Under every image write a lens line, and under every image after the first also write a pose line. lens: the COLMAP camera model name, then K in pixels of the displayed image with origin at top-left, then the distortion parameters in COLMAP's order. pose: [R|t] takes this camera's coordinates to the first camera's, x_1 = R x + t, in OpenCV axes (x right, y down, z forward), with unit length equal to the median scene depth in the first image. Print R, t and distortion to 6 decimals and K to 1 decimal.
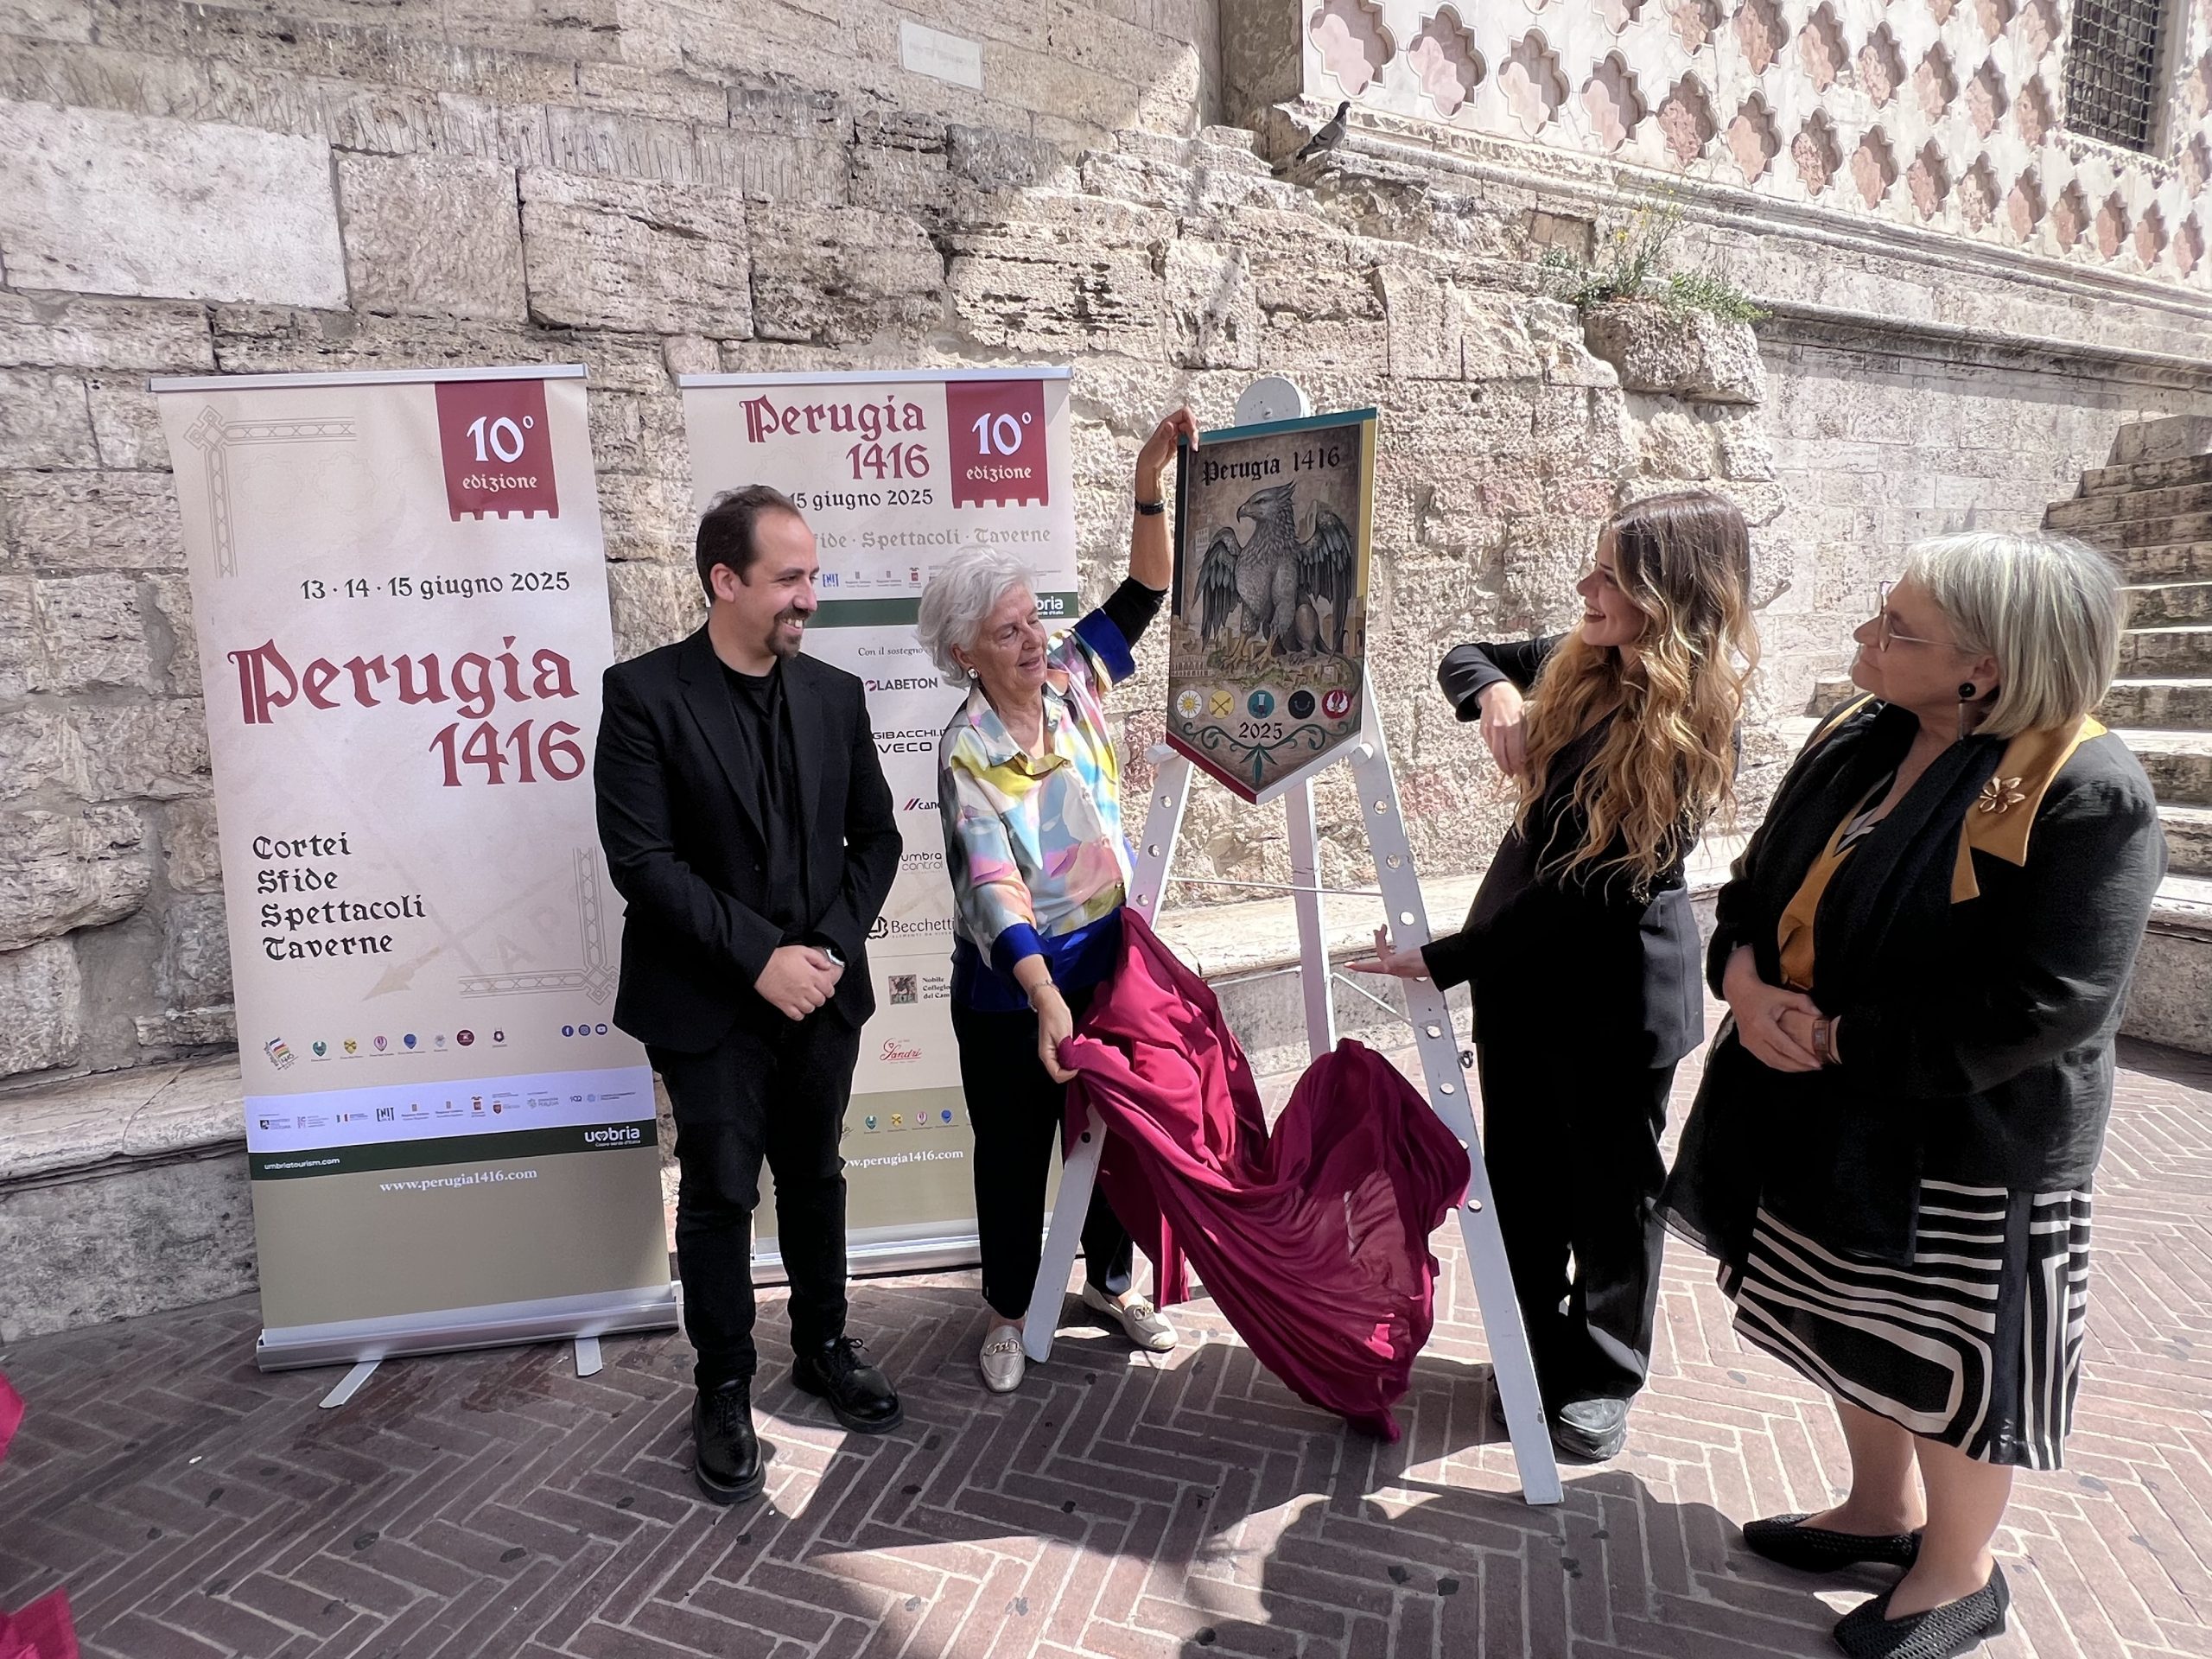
lens RADIAL K [[1156.8, 0, 1150.4], [0, 1156.8, 872.5], [0, 0, 1]] dist [-0.050591, 0.019071]
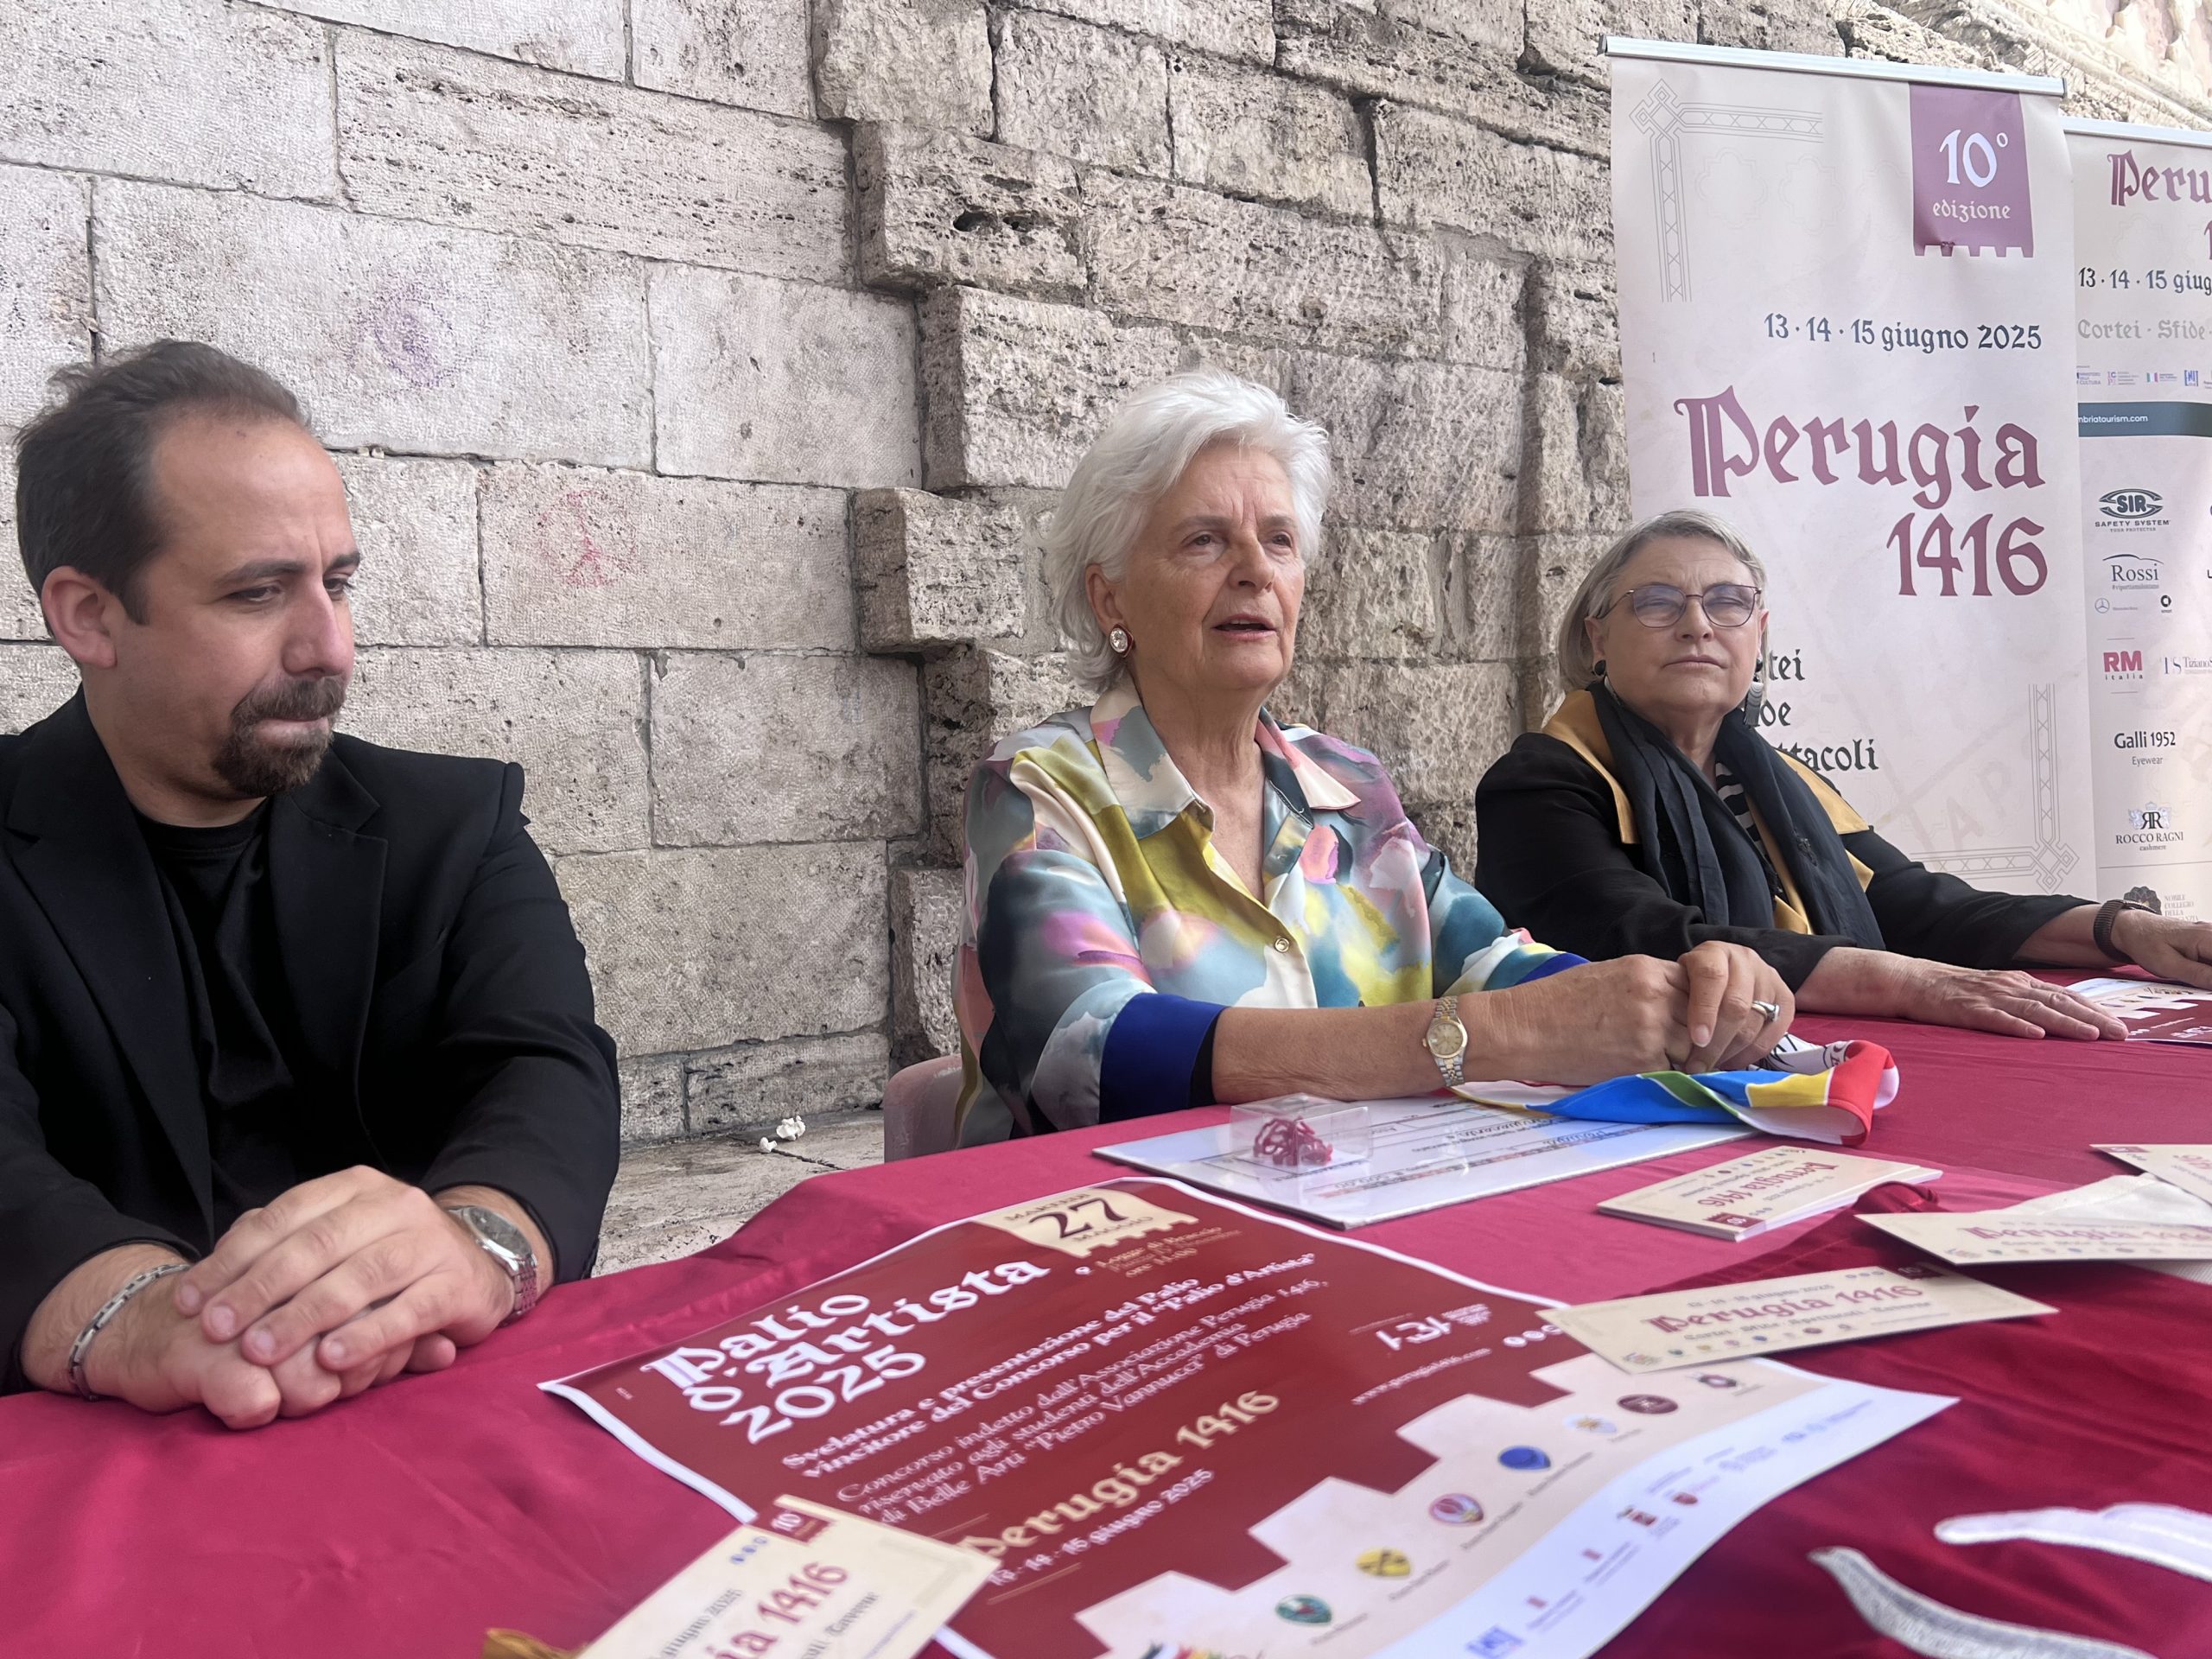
lens RADIAL K [[1989.0, 0, 1277.7], [0, 1989.0, 907.9], [0, 0, 1]] dist [0.058271, -0.076124]
pose [[0.967319, -0.020546, 0.252728, -1.362912], [0.059984, 0.986963, -0.149353, 0.302084], [-0.246364, 0.159632, 0.955941, -0.129027]]
